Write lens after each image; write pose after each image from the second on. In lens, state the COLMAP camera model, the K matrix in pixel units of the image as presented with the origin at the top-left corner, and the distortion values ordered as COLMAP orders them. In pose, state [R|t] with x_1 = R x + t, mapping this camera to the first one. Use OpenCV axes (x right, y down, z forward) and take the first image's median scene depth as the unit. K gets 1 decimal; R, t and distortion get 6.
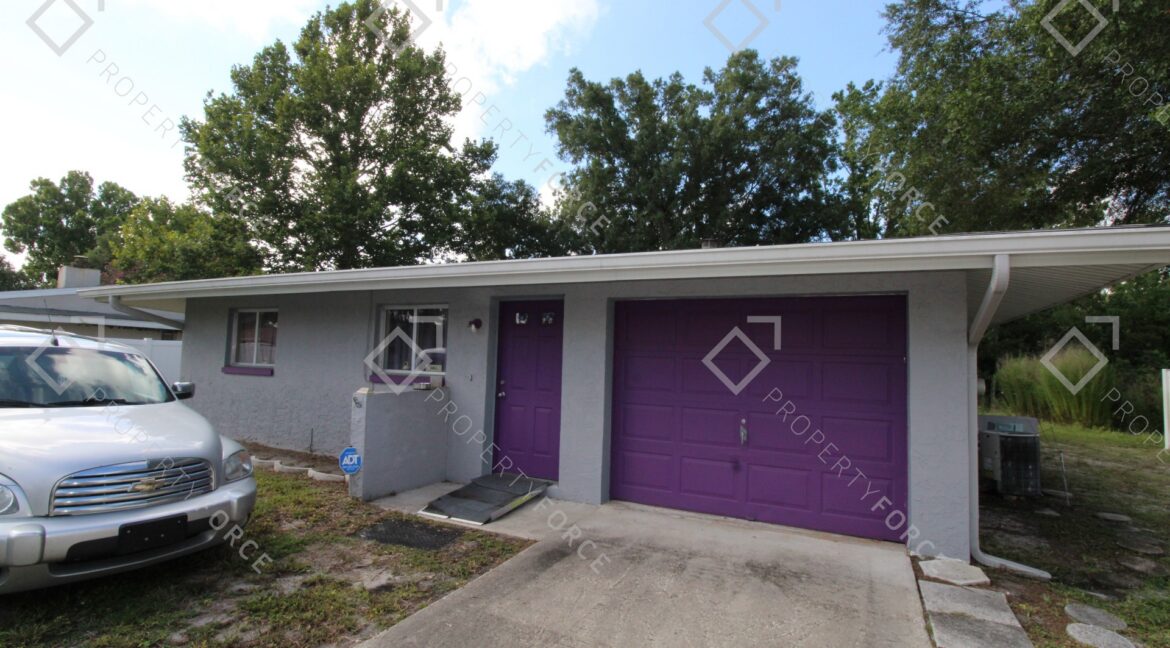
lens RADIAL K [[555.6, 0, 586.1], [0, 555.6, 325.4], [0, 0, 1]] dist [-0.016218, -0.001391]
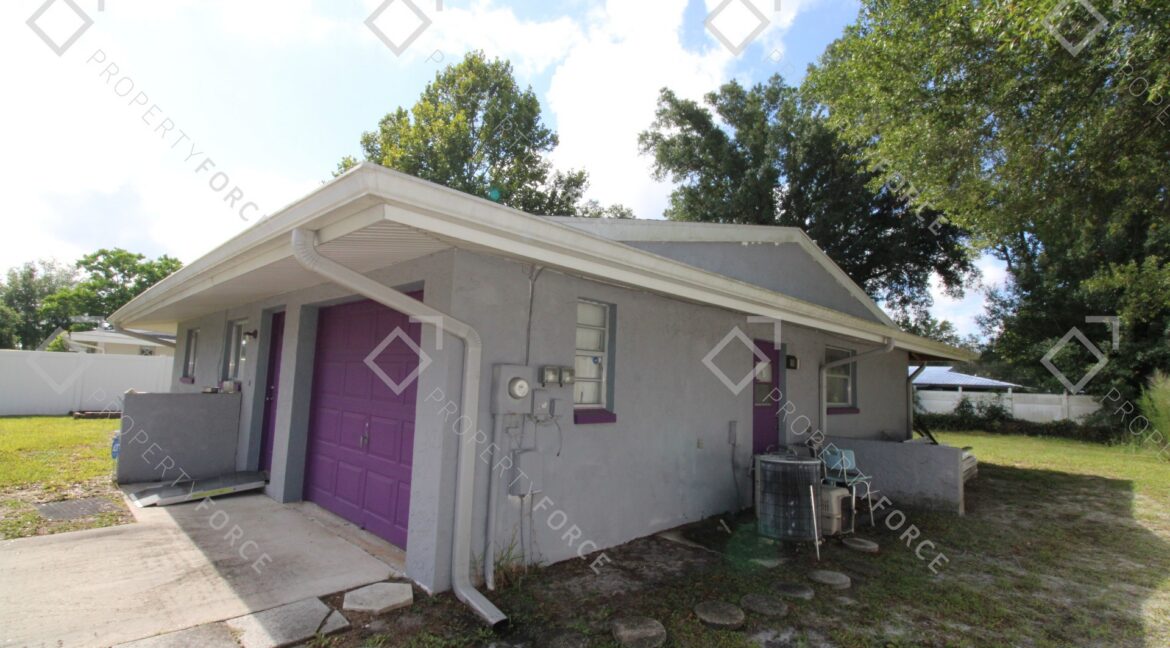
lens RADIAL K [[555.6, 0, 584.2], [0, 555.6, 324.5], [0, 0, 1]] dist [-0.016218, -0.001391]
pose [[0.946870, -0.031619, -0.320058, 0.147383], [0.016055, 0.998562, -0.051151, 0.008135], [0.321215, 0.043295, 0.946016, 0.030397]]
